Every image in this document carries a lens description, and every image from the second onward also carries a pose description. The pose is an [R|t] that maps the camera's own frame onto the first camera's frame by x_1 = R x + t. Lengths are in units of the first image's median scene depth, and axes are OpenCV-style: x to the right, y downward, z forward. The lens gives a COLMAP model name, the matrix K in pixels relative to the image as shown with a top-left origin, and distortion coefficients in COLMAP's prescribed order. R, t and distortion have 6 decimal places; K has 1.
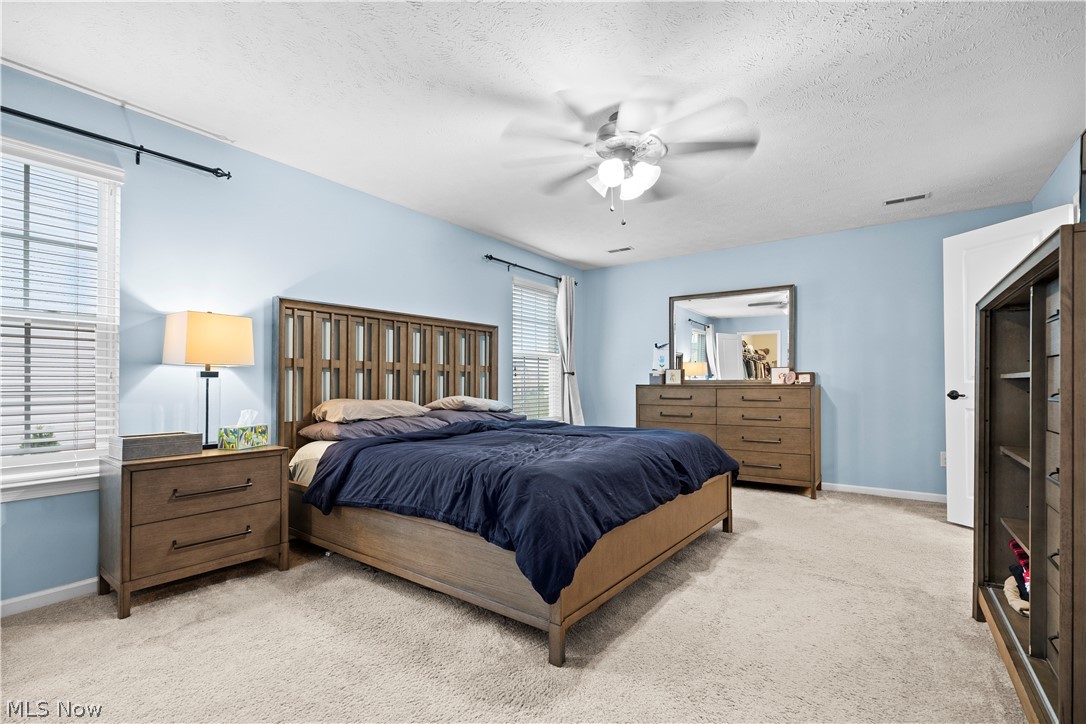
lens RADIAL K [[492.9, 0, 540.5], [0, 492.9, 384.6], [0, 0, 1]] dist [0.007394, -0.001517]
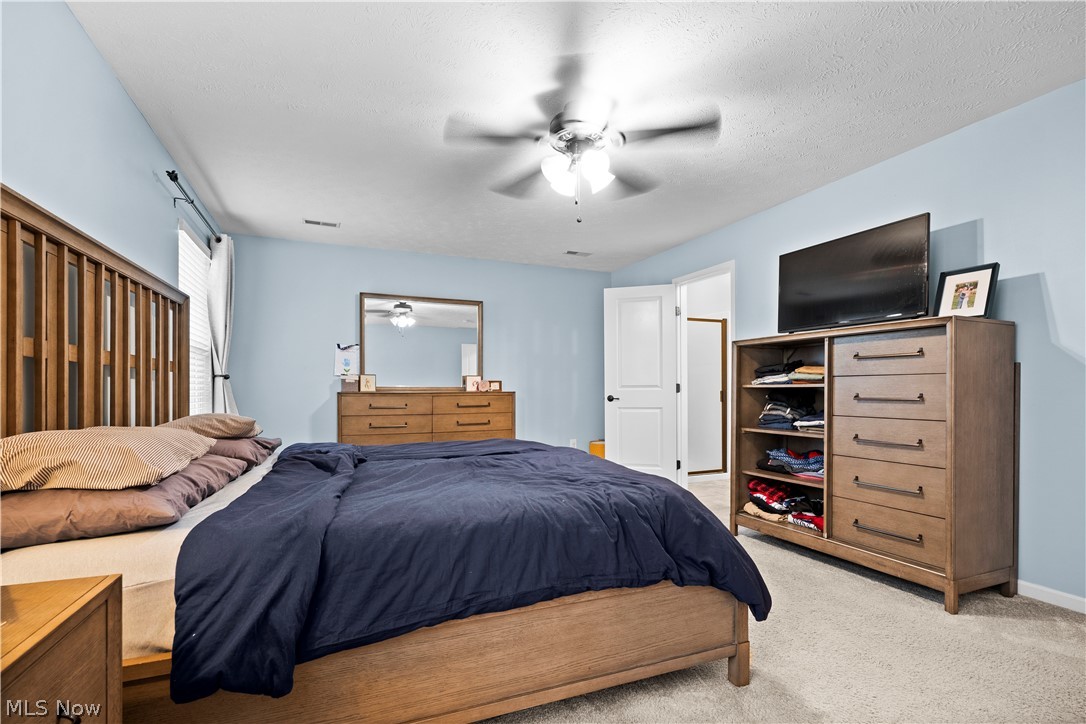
lens RADIAL K [[492.9, 0, 541.4], [0, 492.9, 388.6], [0, 0, 1]] dist [0.007394, -0.001517]
pose [[0.526348, 0.001901, 0.850267, -0.429230], [0.002920, 0.999988, -0.004044, -0.001986], [-0.850264, 0.004611, 0.526336, 0.359372]]
